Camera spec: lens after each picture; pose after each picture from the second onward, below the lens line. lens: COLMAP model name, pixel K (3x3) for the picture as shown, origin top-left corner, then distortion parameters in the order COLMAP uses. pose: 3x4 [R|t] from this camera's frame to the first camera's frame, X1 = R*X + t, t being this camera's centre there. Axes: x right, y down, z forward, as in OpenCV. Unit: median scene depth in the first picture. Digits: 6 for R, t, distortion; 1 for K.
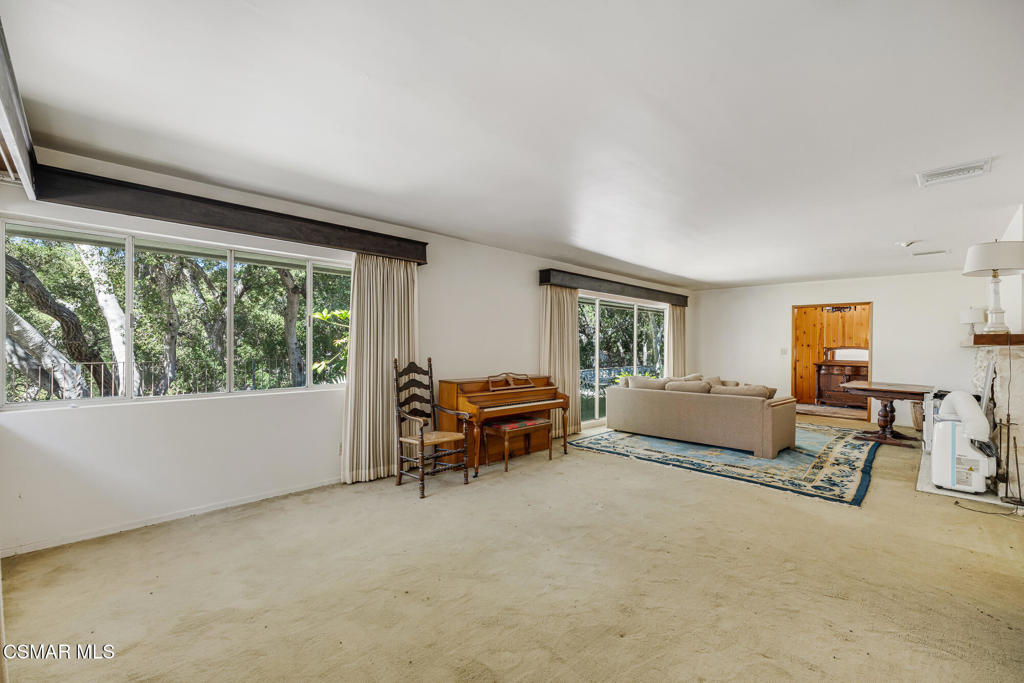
lens RADIAL K [[430.0, 0, 513.2], [0, 430.0, 343.6], [0, 0, 1]] dist [-0.001693, -0.000426]
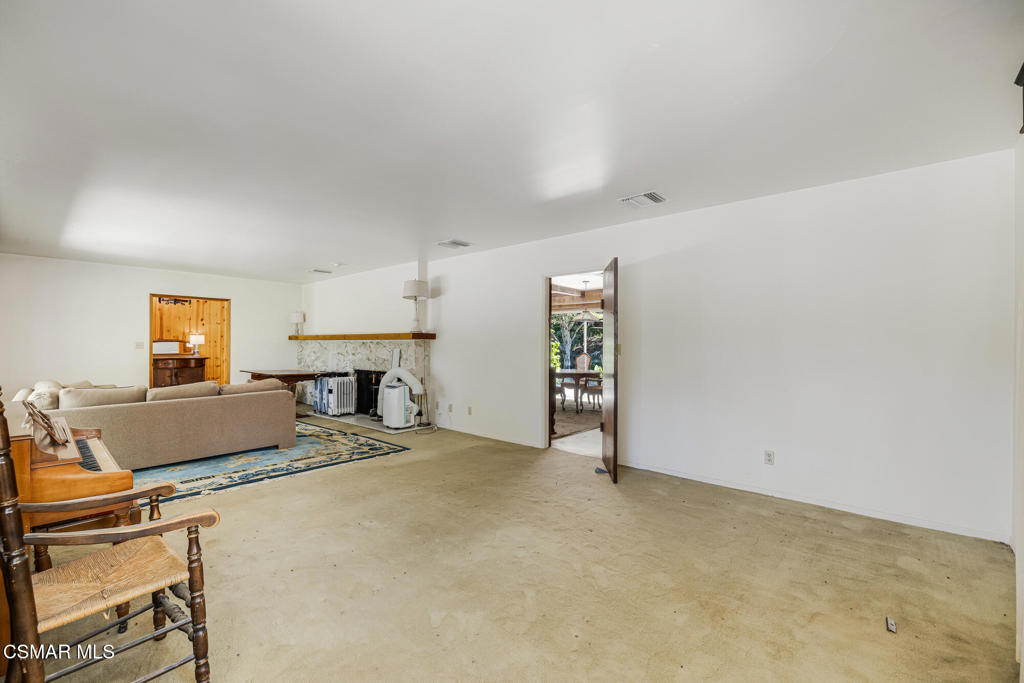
lens RADIAL K [[430.0, 0, 515.2], [0, 430.0, 343.4], [0, 0, 1]] dist [-0.001693, -0.000426]
pose [[-0.077604, -0.008992, 0.996944, -0.490993], [-0.008335, 0.999930, 0.008370, 0.001696], [-0.996949, -0.007660, -0.077674, 0.542445]]
